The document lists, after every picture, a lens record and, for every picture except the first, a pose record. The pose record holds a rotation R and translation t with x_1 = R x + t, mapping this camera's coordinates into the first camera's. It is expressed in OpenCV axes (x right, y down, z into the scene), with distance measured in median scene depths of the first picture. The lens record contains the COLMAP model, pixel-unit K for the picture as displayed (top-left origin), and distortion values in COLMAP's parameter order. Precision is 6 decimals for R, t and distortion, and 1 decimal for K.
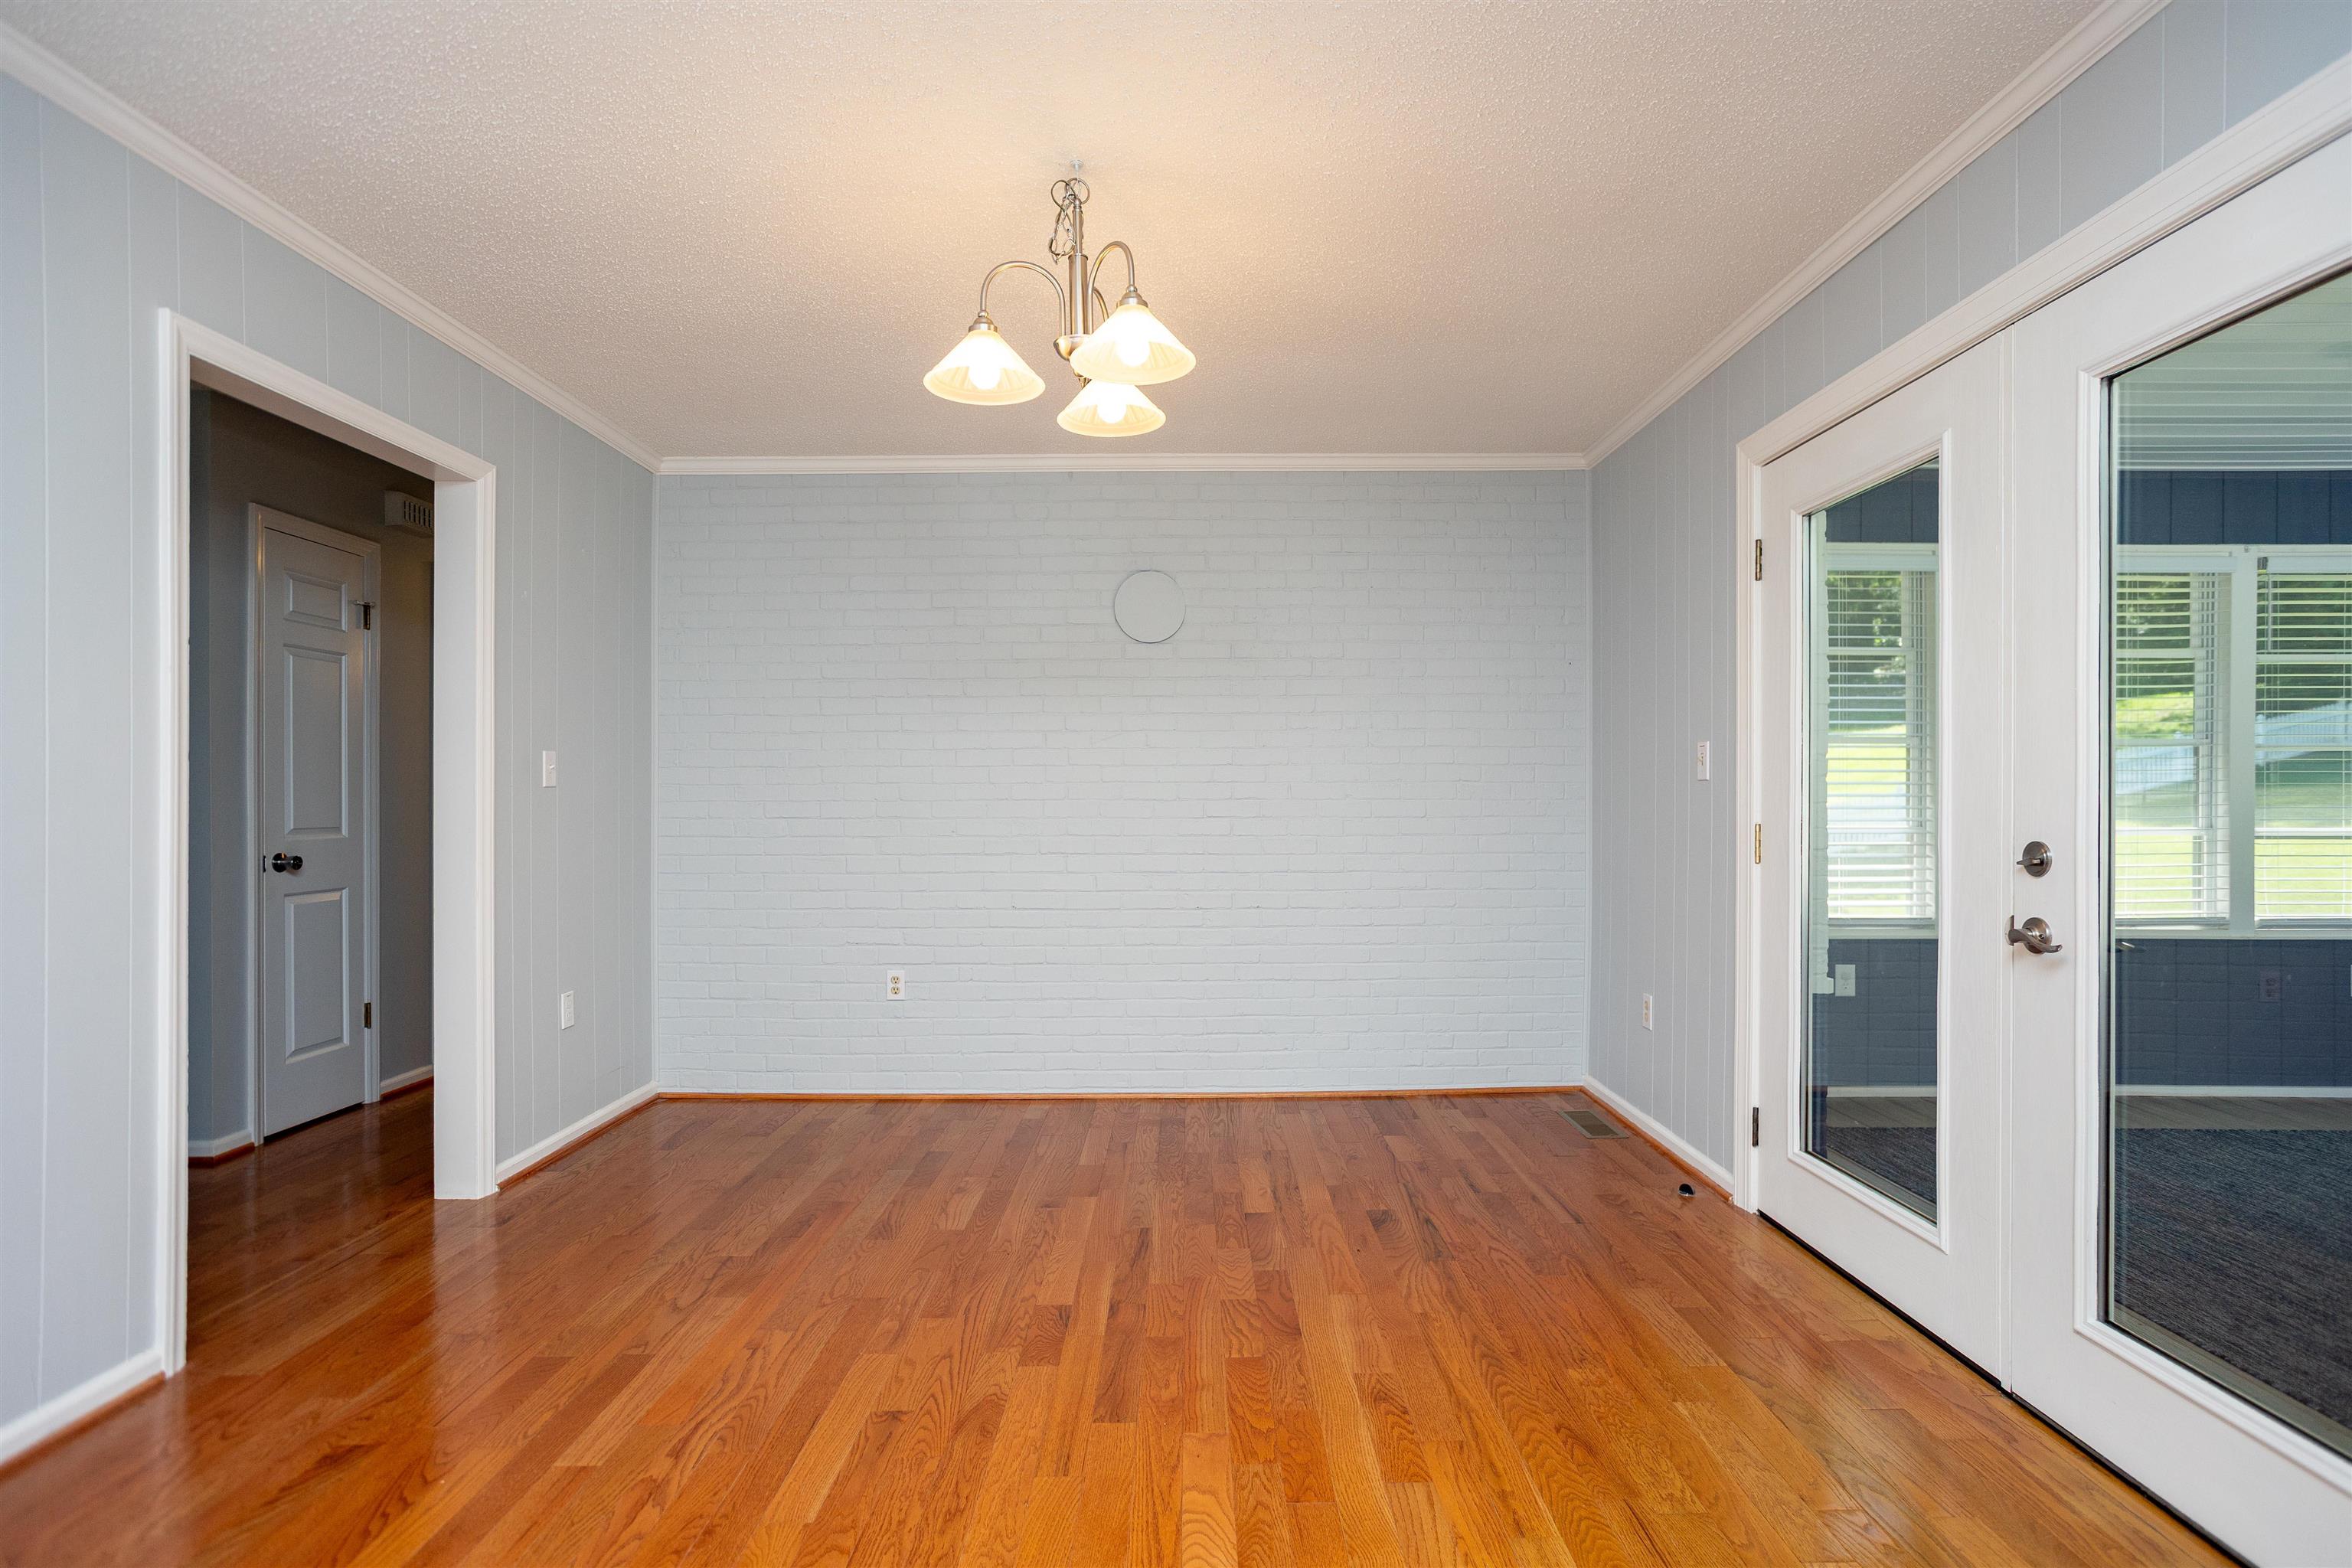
lens RADIAL K [[1115.5, 0, 1187.1], [0, 1115.5, 794.4], [0, 0, 1]] dist [-0.047120, 0.031161]
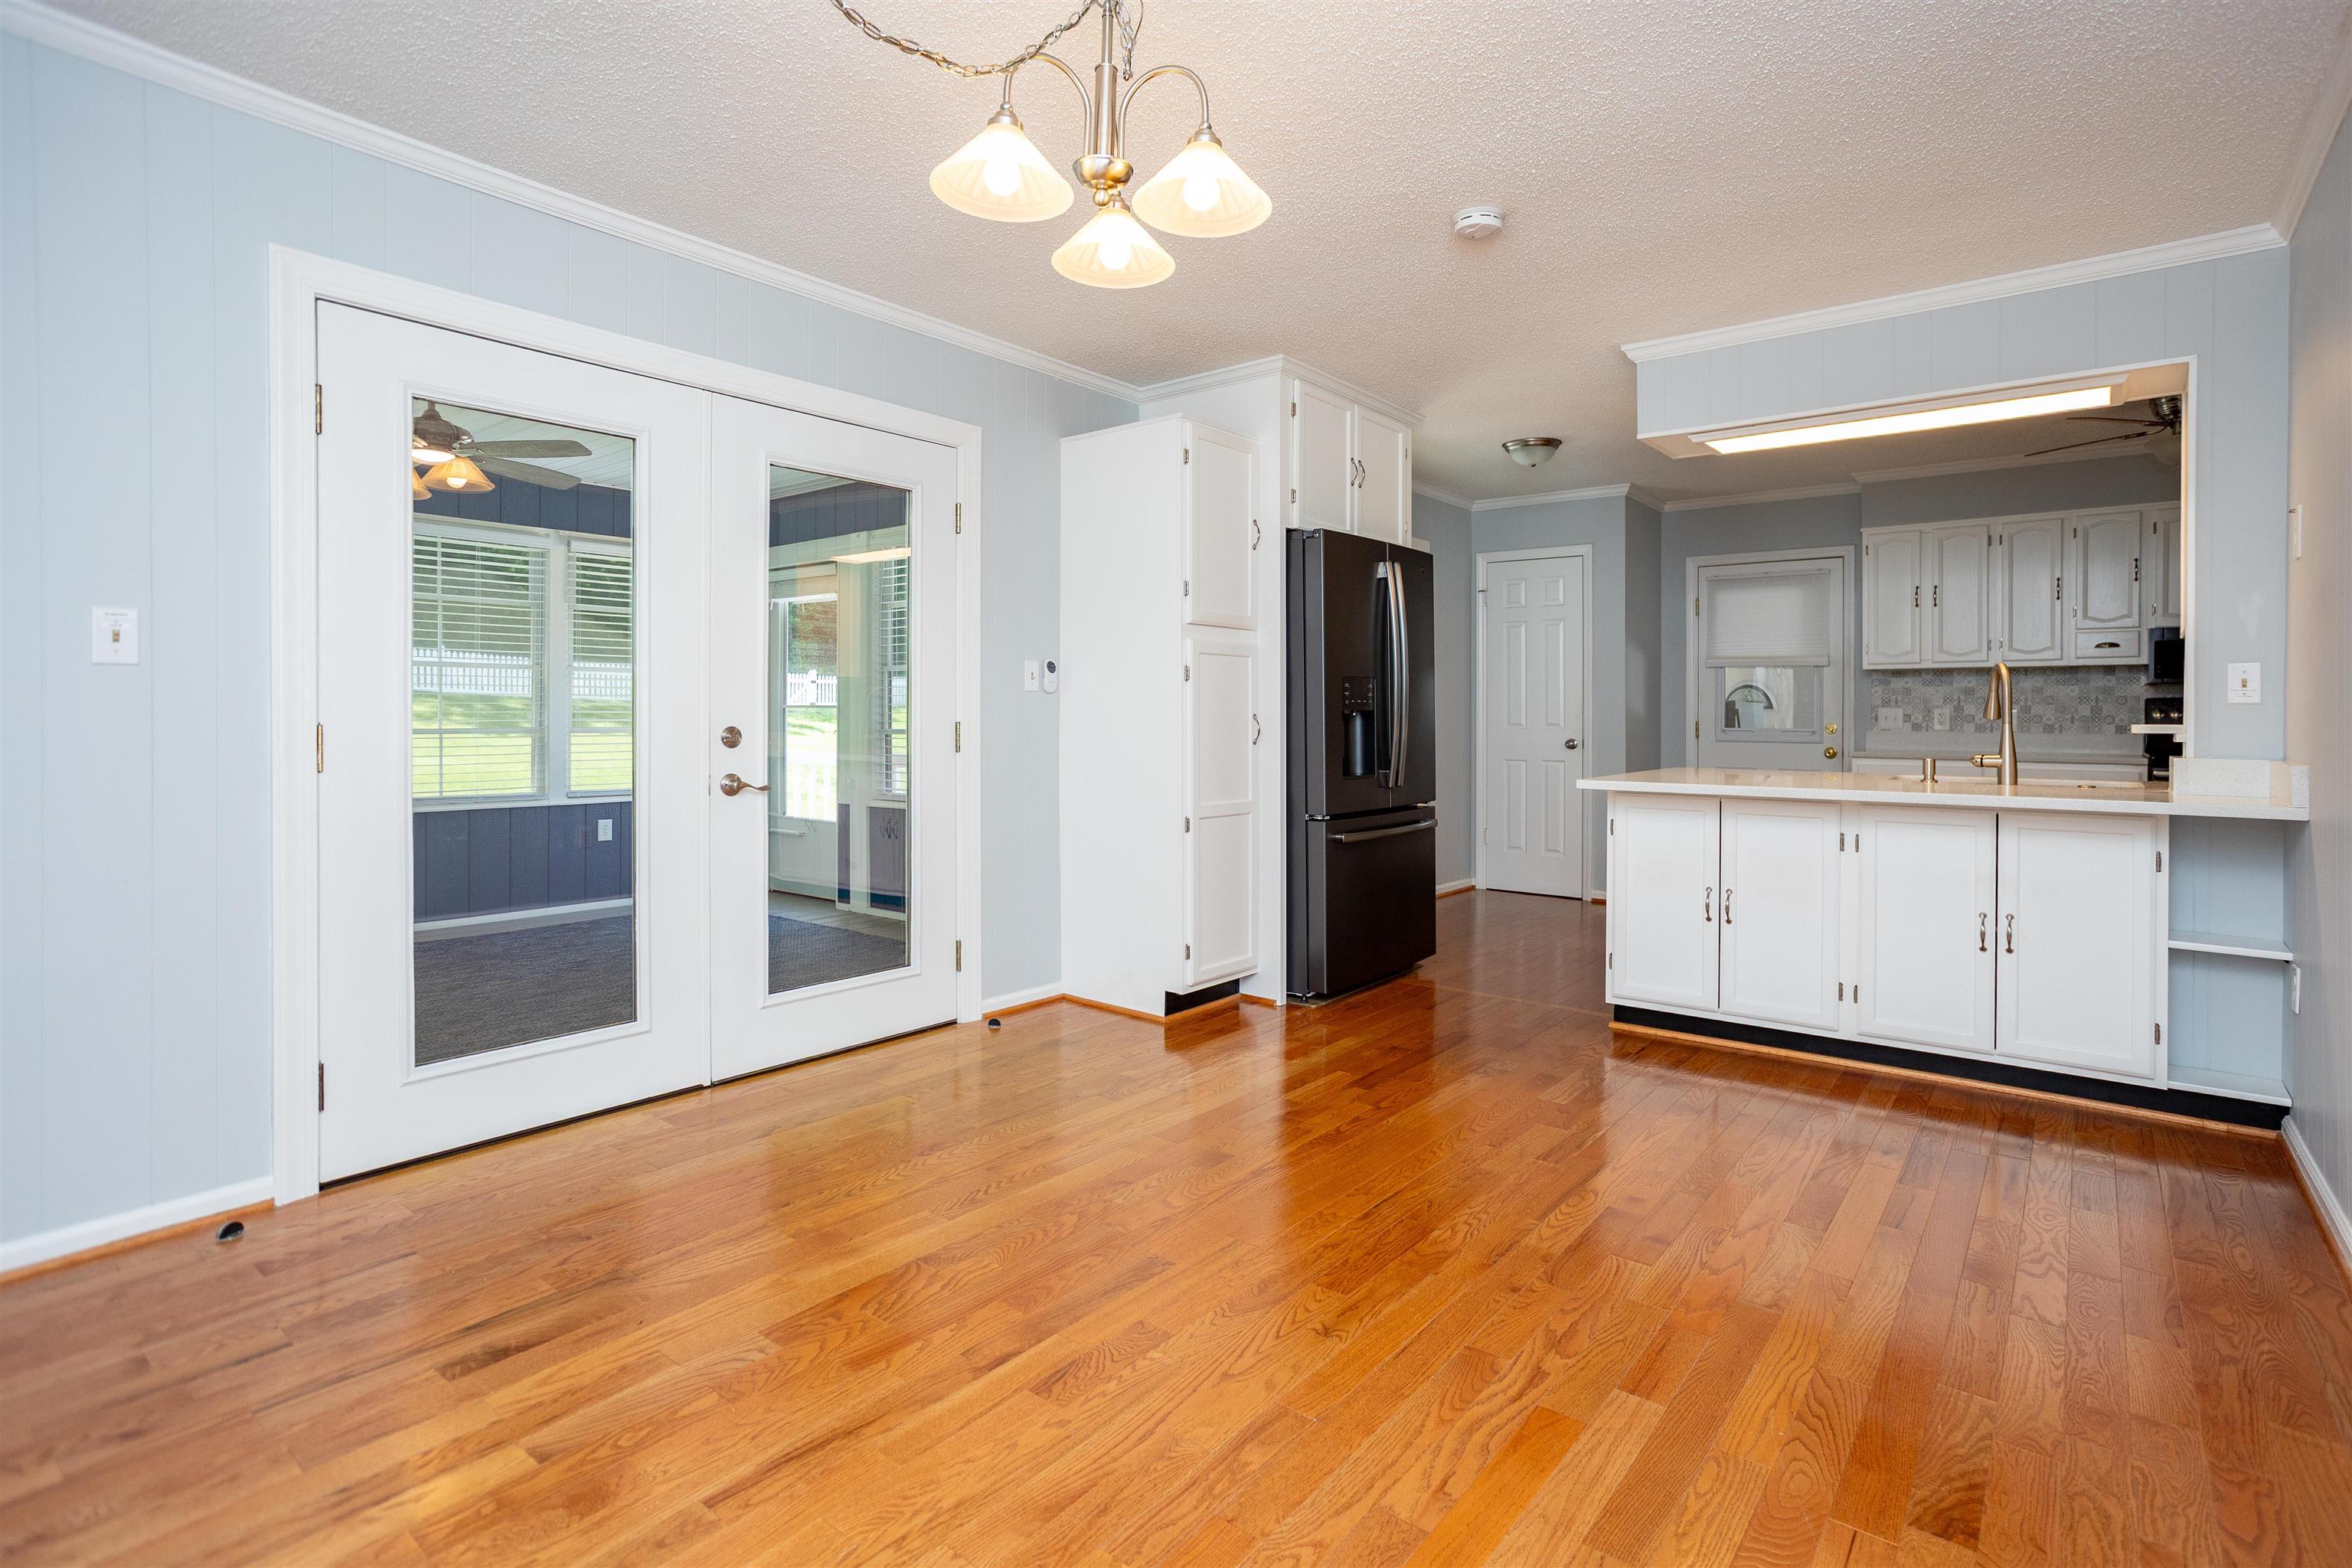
lens RADIAL K [[1115.5, 0, 1187.1], [0, 1115.5, 794.4], [0, 0, 1]] dist [-0.047120, 0.031161]
pose [[-0.767090, -0.048568, 0.639699, -0.733324], [-0.006237, 0.997648, 0.068266, 0.023293], [-0.641510, 0.048377, -0.765588, 1.708058]]
